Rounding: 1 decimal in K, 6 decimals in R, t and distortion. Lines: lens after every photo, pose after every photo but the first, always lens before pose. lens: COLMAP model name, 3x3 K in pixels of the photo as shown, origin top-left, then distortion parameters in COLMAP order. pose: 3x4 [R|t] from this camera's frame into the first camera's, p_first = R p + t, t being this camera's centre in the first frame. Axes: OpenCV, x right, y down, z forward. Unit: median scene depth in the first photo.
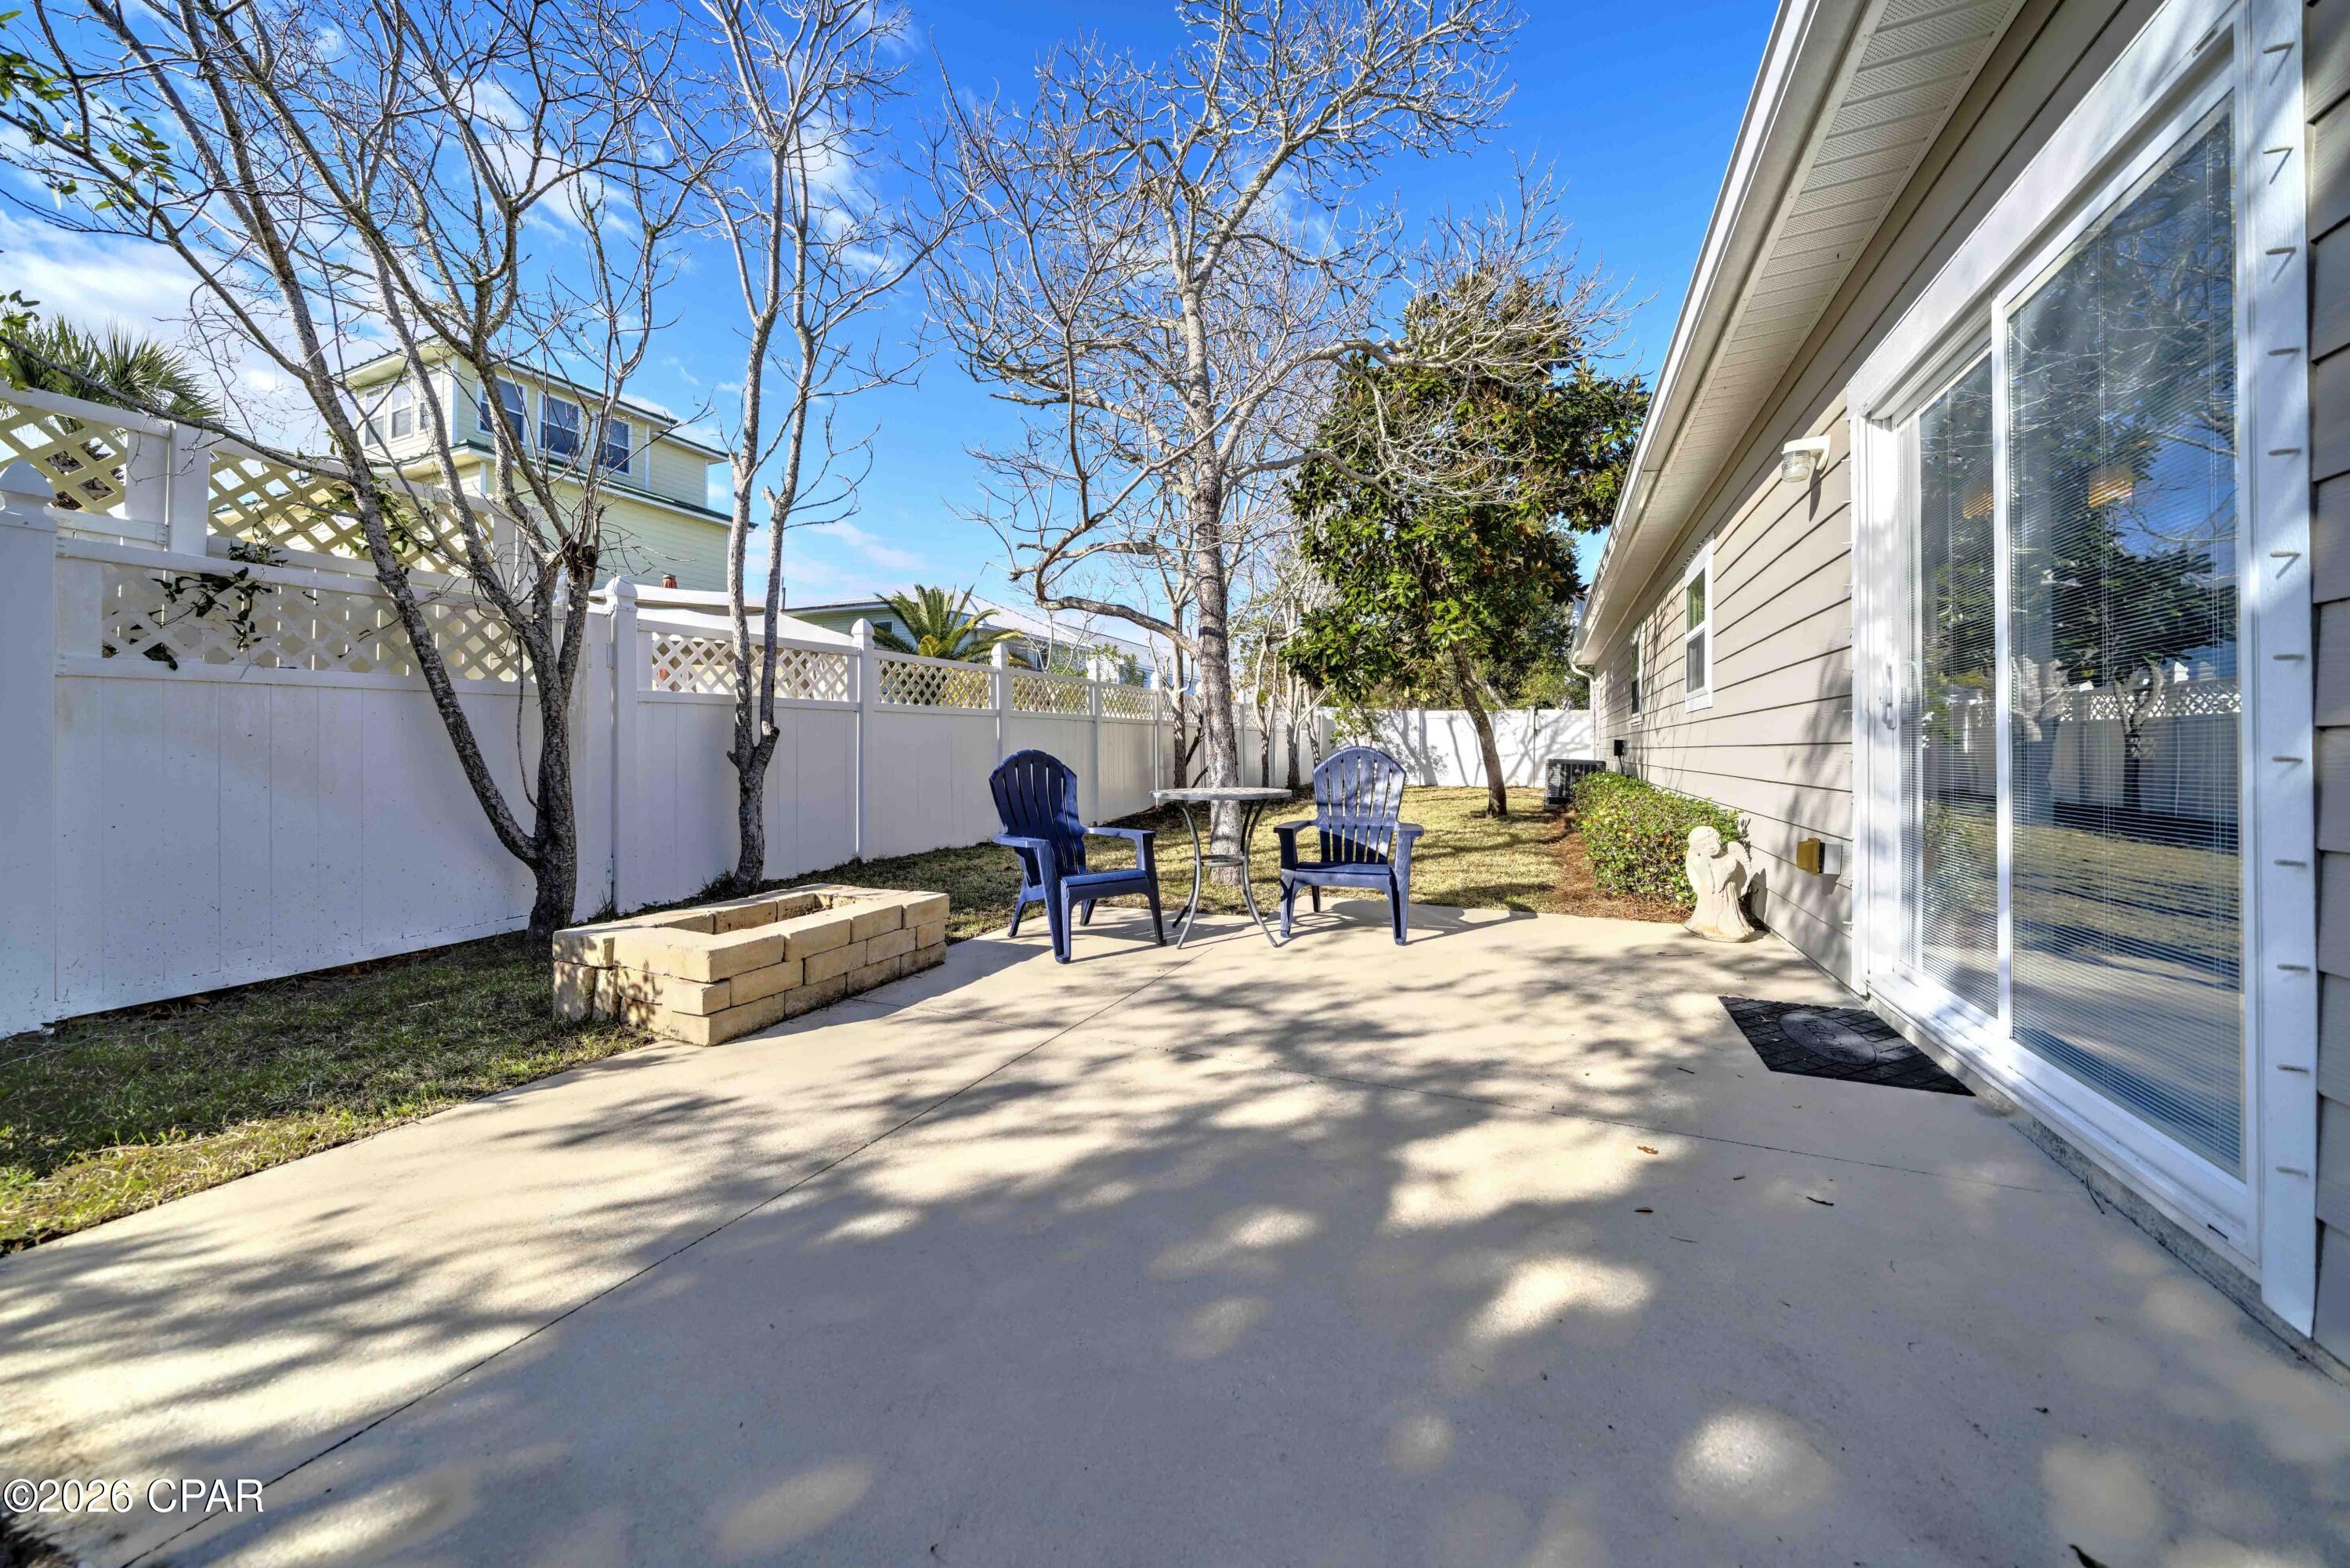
lens RADIAL K [[831.5, 0, 1122.7], [0, 831.5, 751.3], [0, 0, 1]] dist [-0.012211, 0.000004]
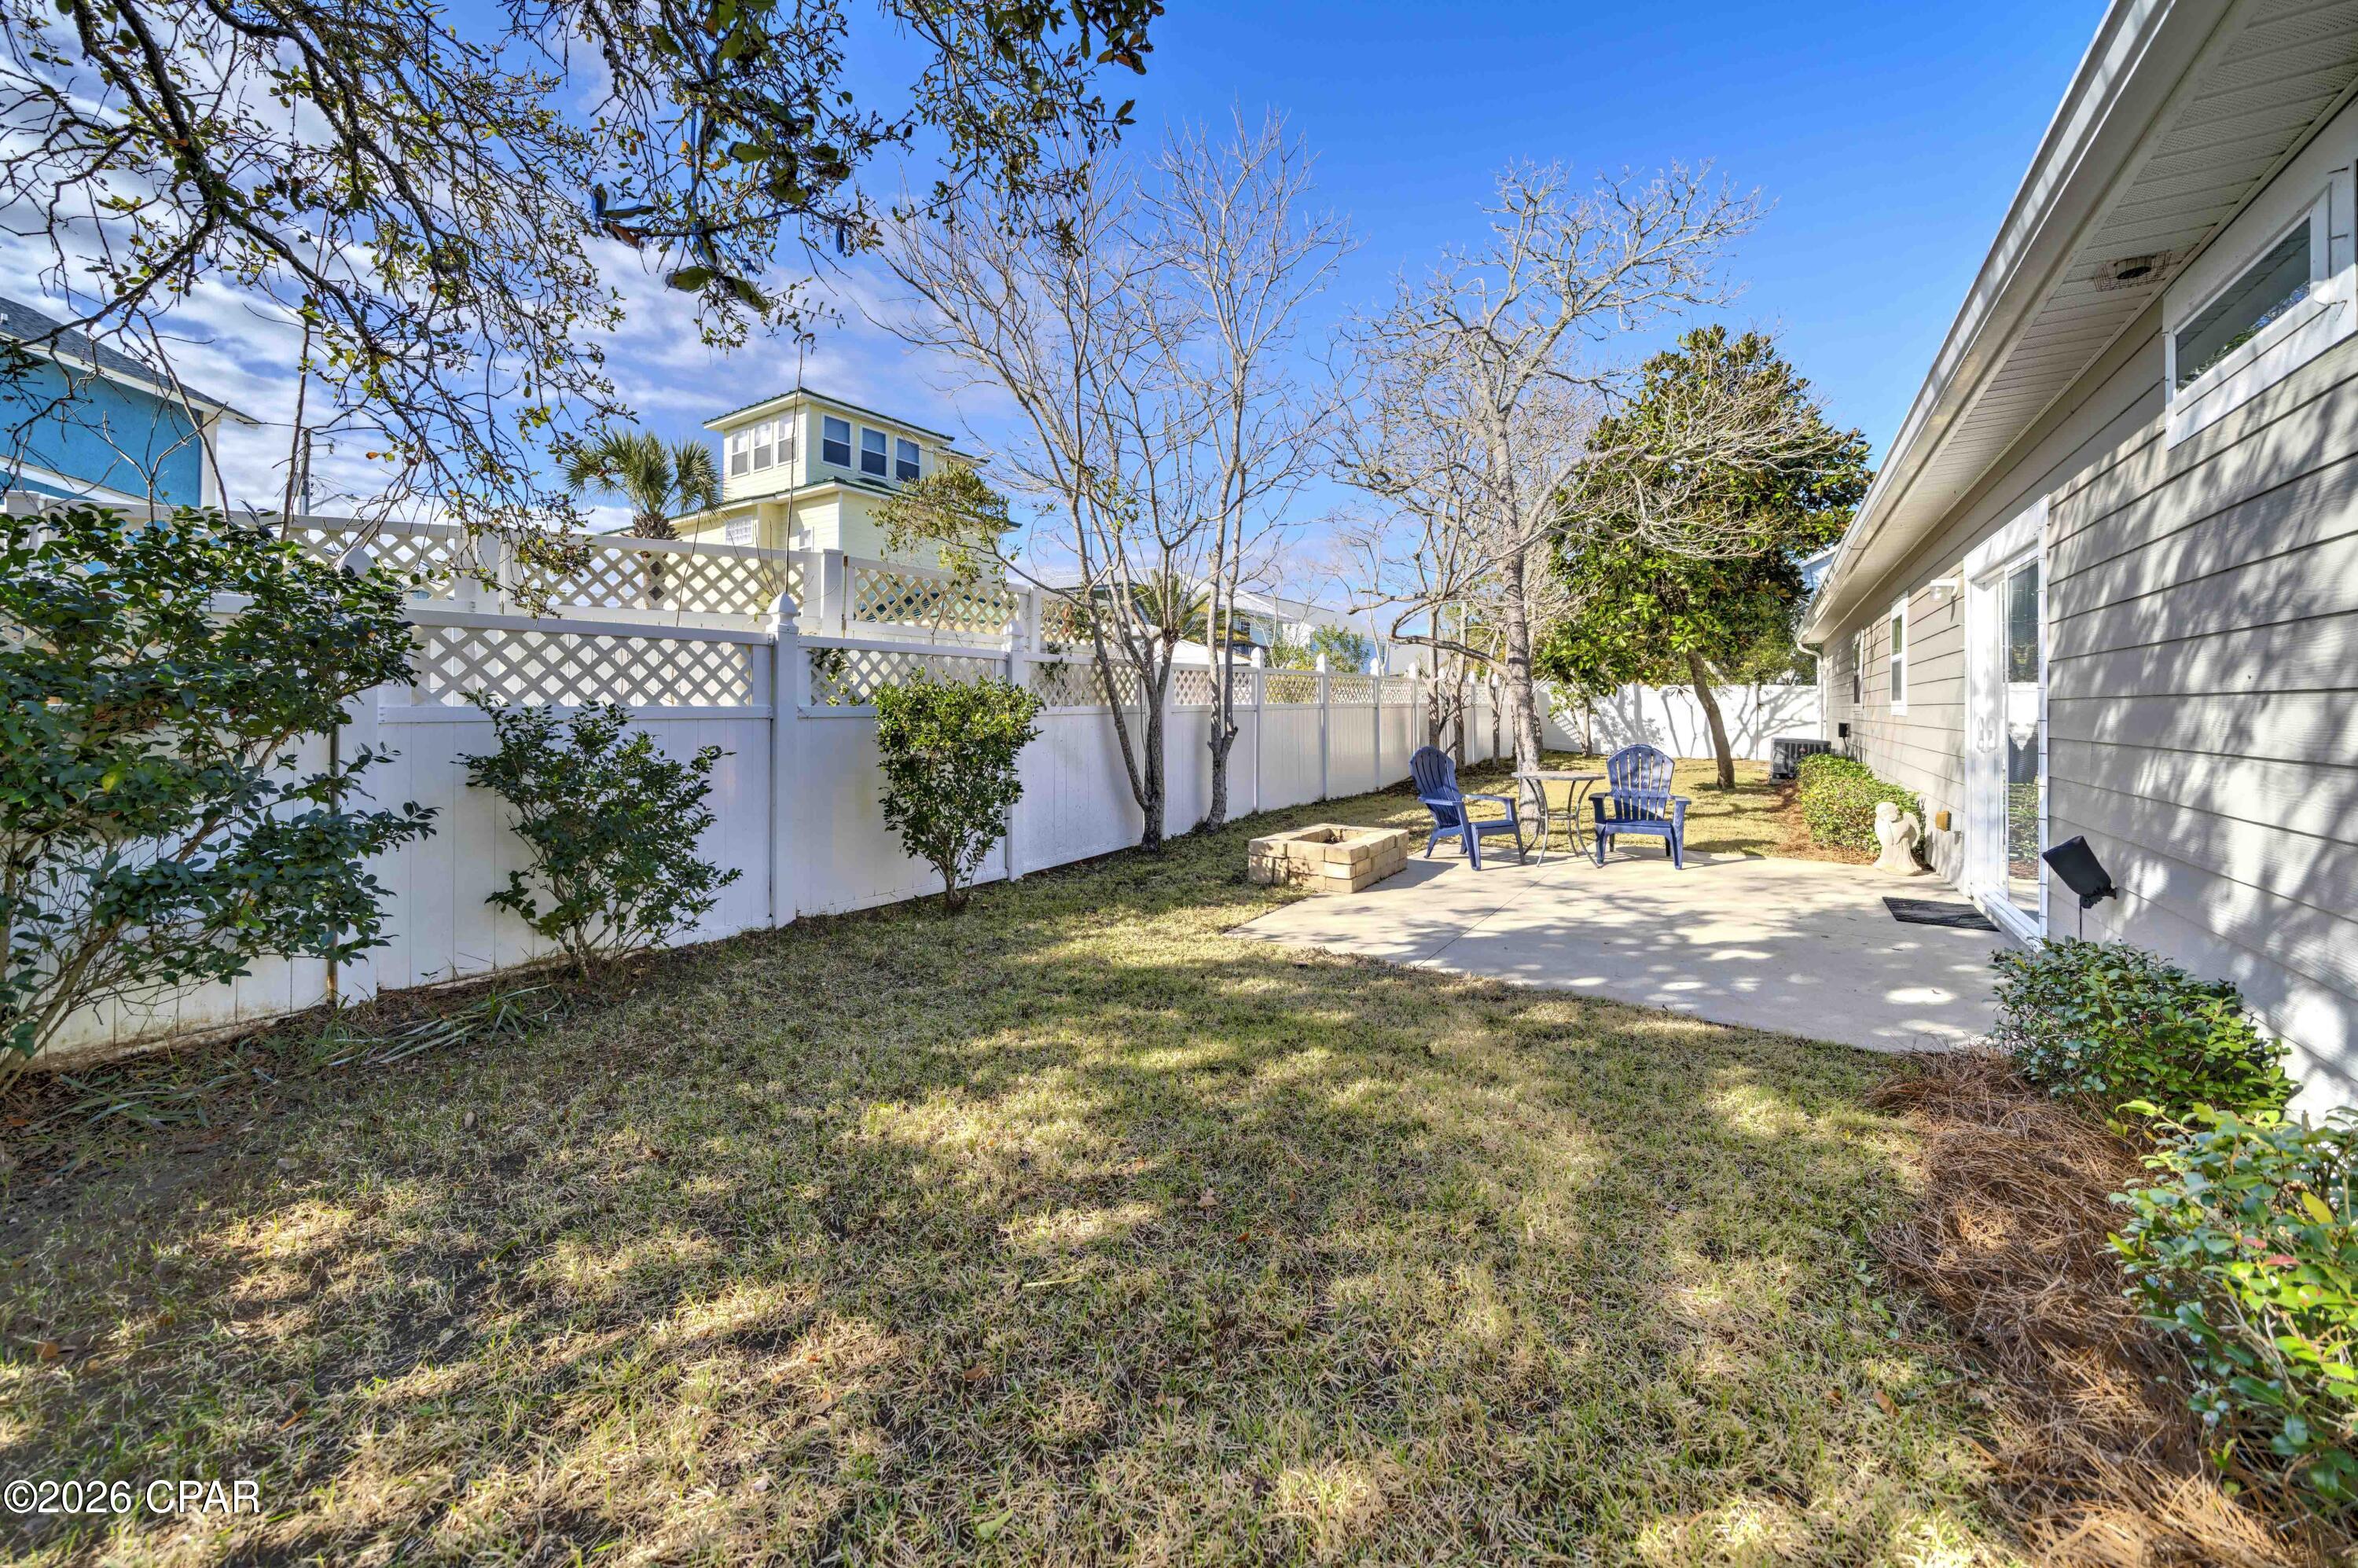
lens RADIAL K [[834.4, 0, 1143.3], [0, 834.4, 706.8], [0, 0, 1]] dist [-0.012211, 0.000004]
pose [[0.984949, 0.004390, -0.172790, -0.312234], [-0.005117, 0.999980, -0.003763, -0.057640], [0.172770, 0.004590, 0.984952, -0.592068]]
